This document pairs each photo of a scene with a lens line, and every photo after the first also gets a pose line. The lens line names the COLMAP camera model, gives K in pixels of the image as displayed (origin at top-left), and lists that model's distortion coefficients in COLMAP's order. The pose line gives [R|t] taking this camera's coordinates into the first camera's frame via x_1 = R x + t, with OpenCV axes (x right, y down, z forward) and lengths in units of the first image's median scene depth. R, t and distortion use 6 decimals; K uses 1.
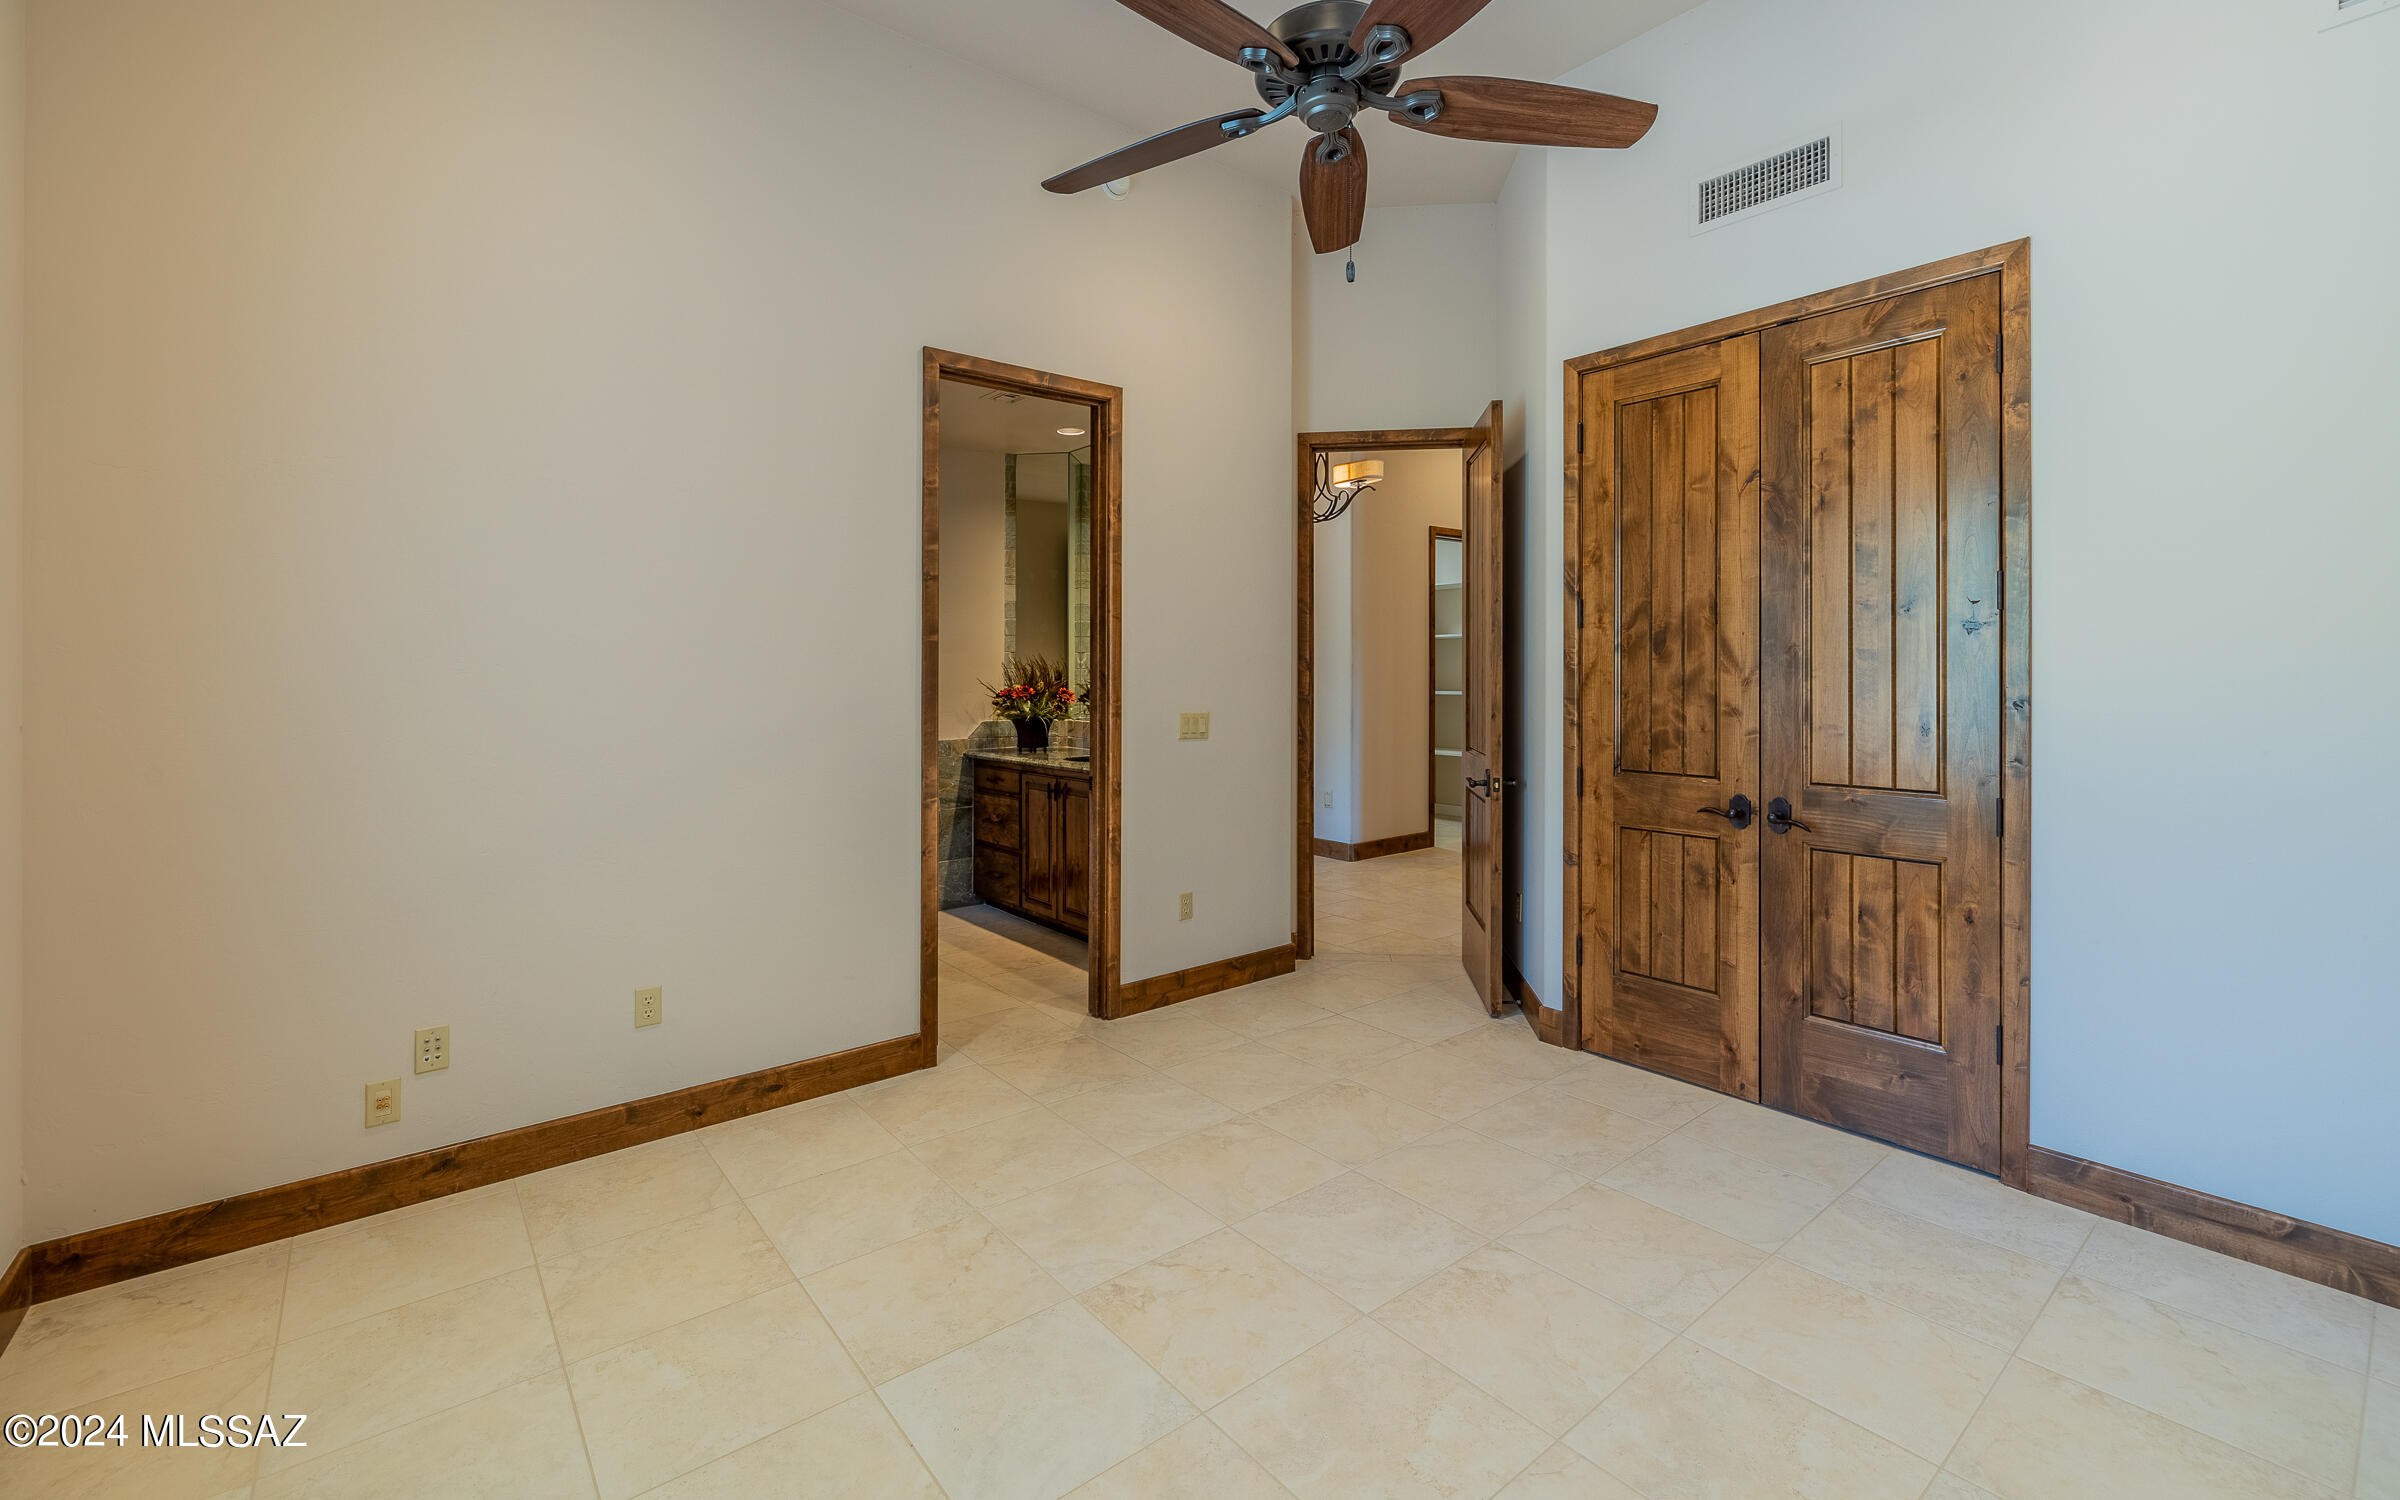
lens RADIAL K [[1023.5, 0, 1196.0], [0, 1023.5, 682.6], [0, 0, 1]] dist [0.000840, 0.000080]
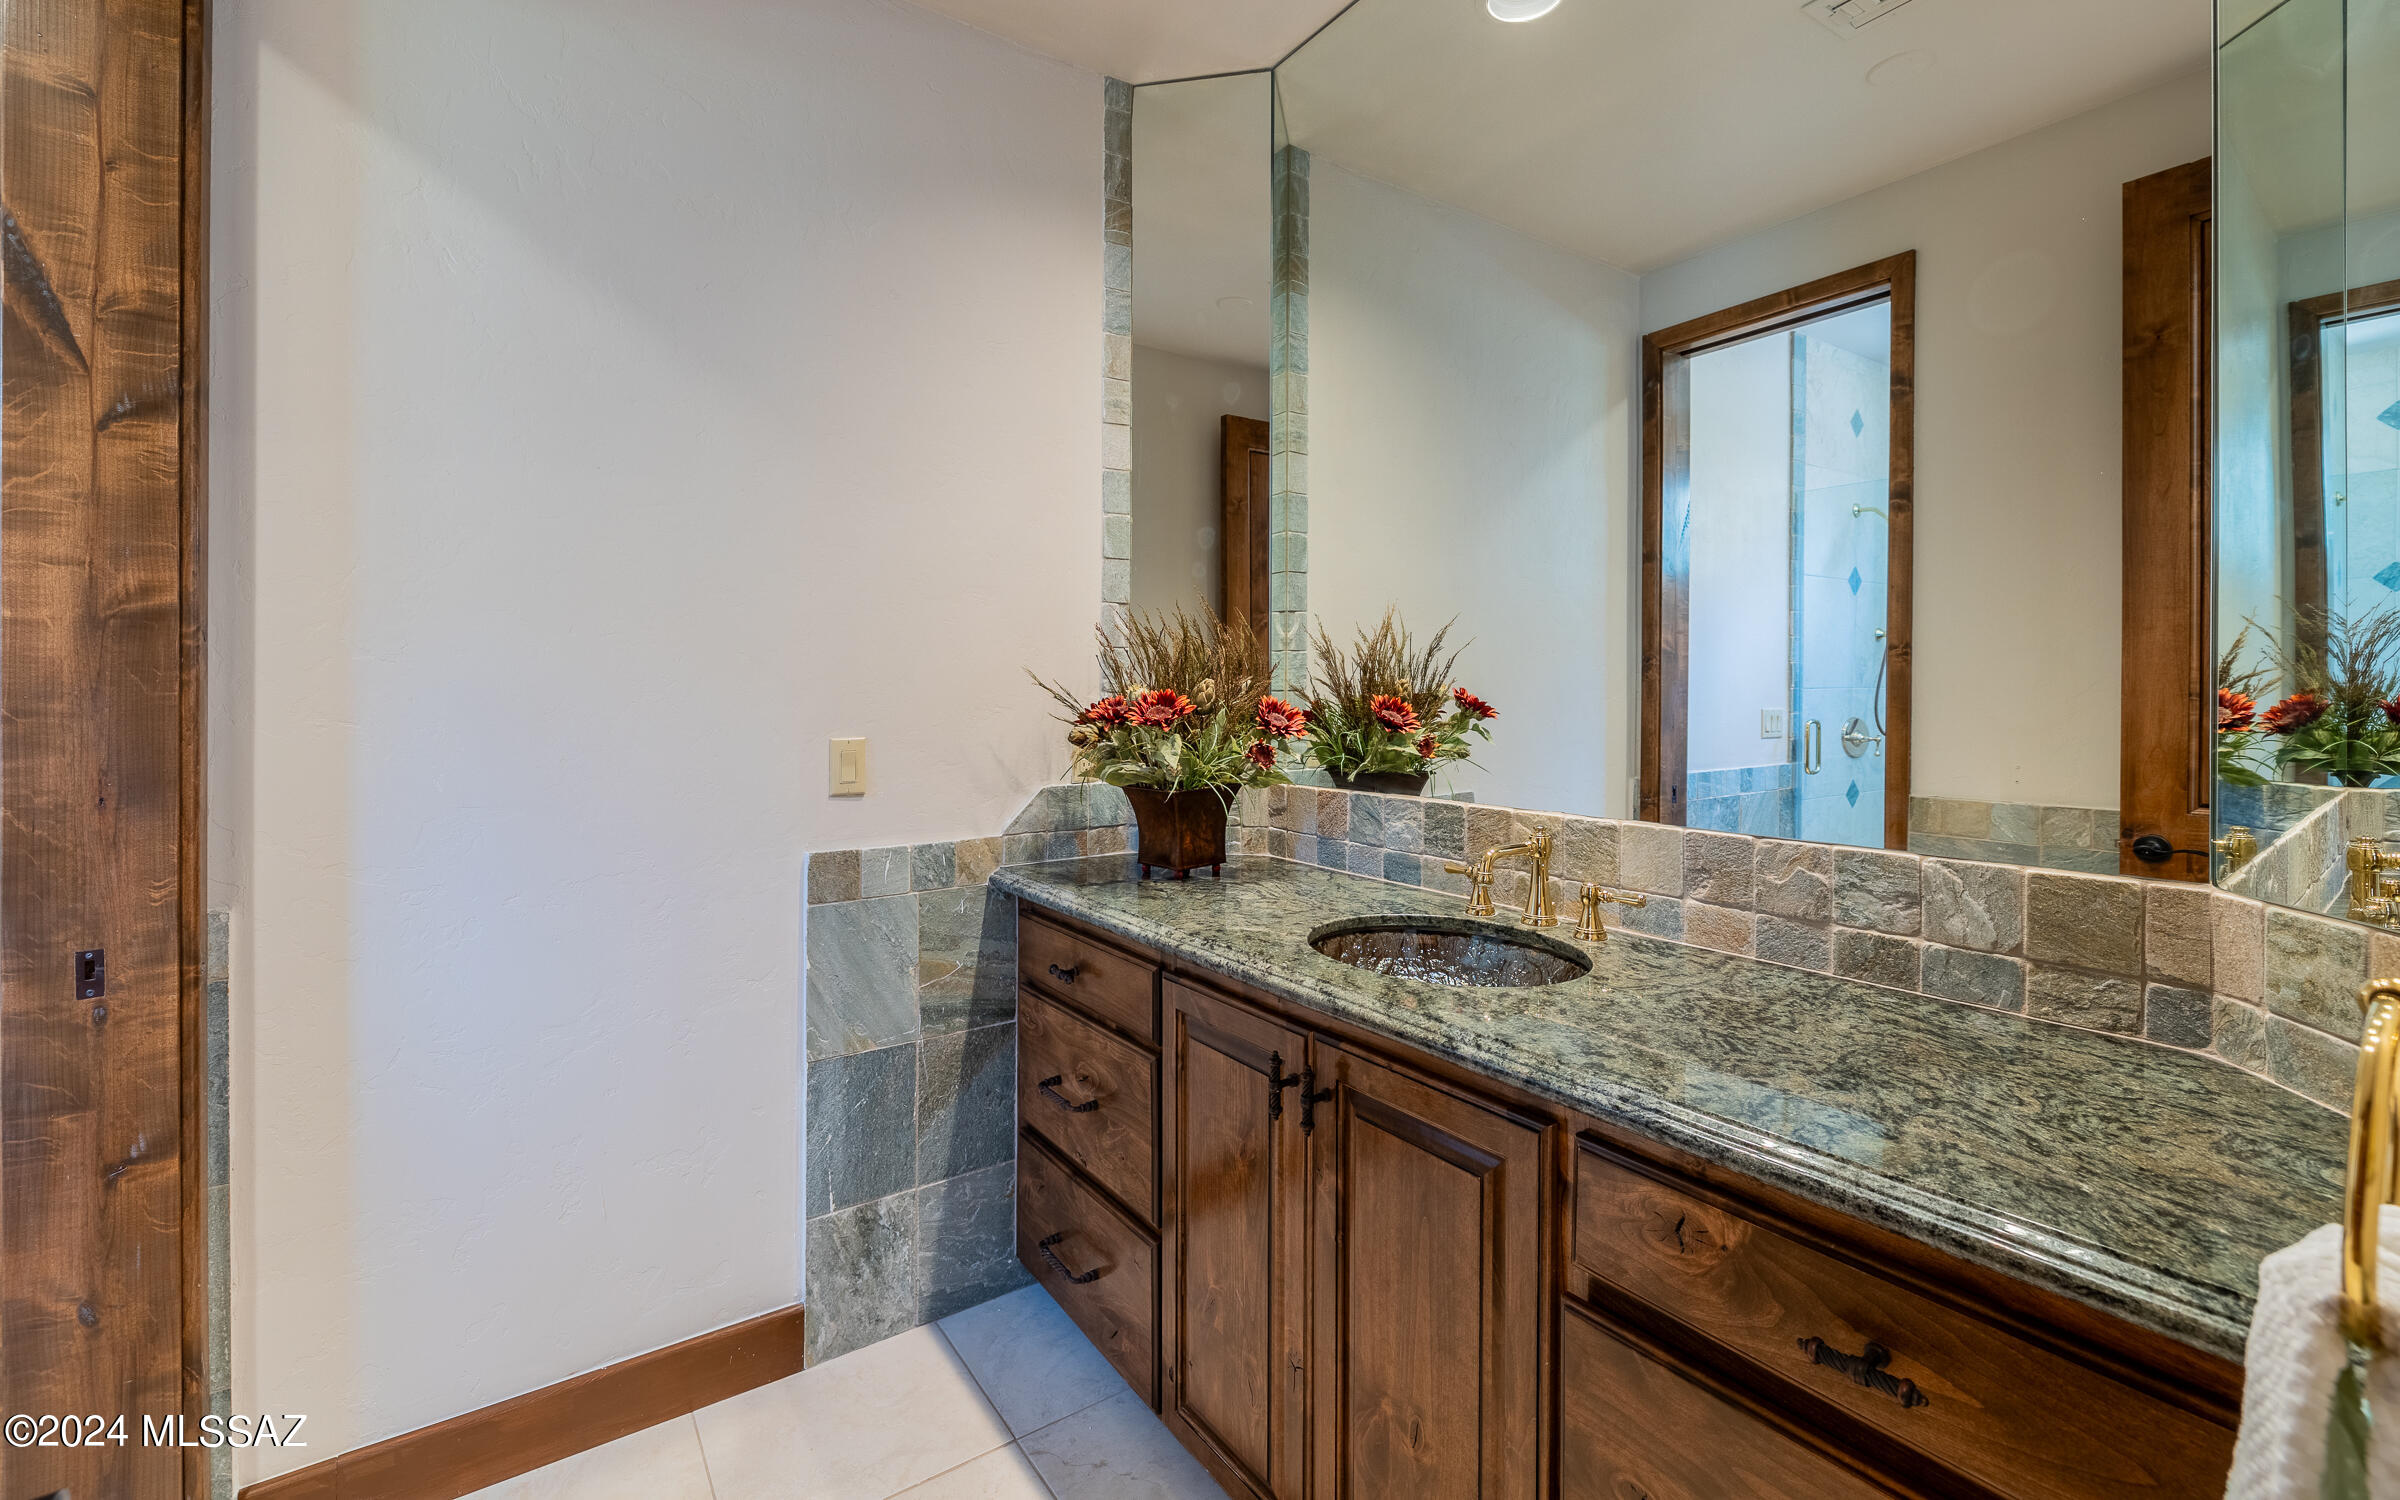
lens RADIAL K [[1023.5, 0, 1196.0], [0, 1023.5, 682.6], [0, 0, 1]] dist [0.000840, 0.000080]
pose [[0.996772, 0.001478, -0.080267, -0.128271], [-0.001988, 0.999978, -0.006276, 0.003061], [0.080256, 0.006415, 0.996754, 0.657670]]
